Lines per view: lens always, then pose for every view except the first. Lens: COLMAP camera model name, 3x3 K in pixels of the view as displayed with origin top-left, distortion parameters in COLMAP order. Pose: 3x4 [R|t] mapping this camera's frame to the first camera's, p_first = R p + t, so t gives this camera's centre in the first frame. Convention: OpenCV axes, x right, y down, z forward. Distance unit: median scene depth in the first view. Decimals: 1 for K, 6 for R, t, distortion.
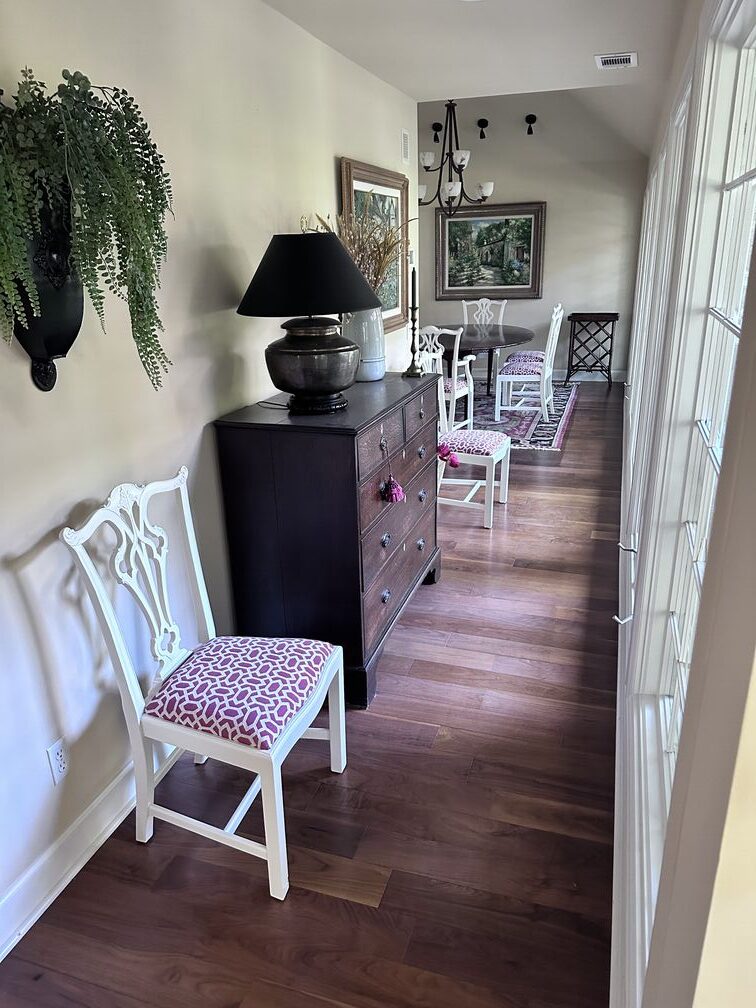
lens RADIAL K [[699.3, 0, 373.1], [0, 699.3, 502.7], [0, 0, 1]] dist [0.049128, -0.015330]
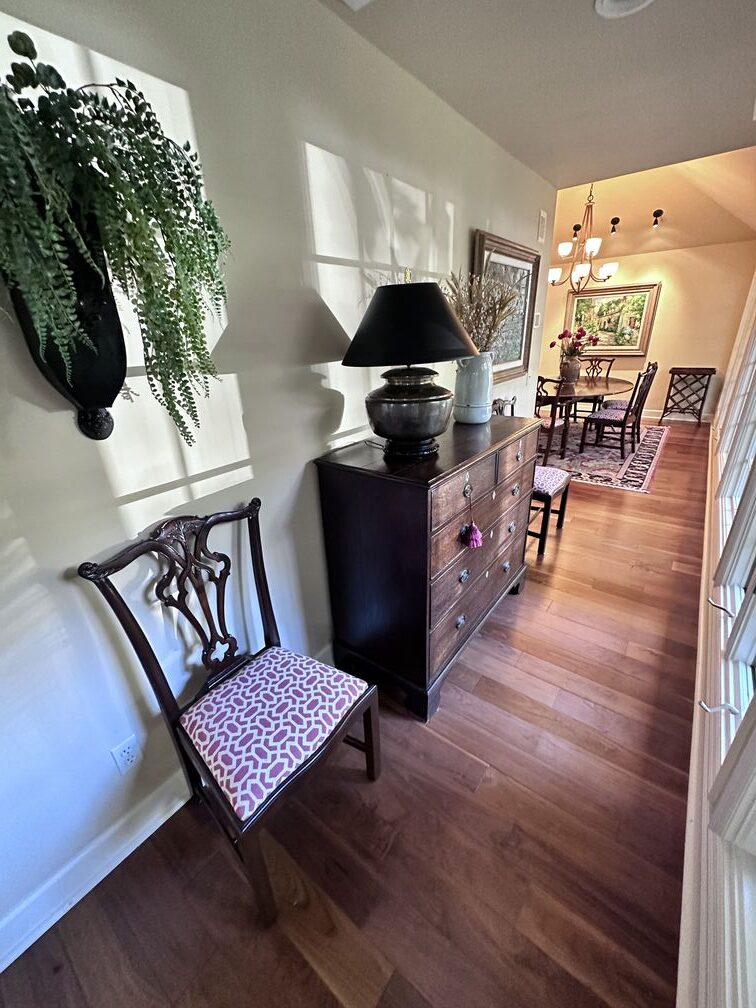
lens RADIAL K [[401.7, 0, 378.5], [0, 401.7, 509.9], [0, 0, 1]] dist [-0.004140, 0.001332]
pose [[0.947366, 0.111468, -0.300120, 0.060872], [-0.087185, 0.991826, 0.093166, -0.084365], [0.308052, -0.062097, 0.949341, 0.326968]]
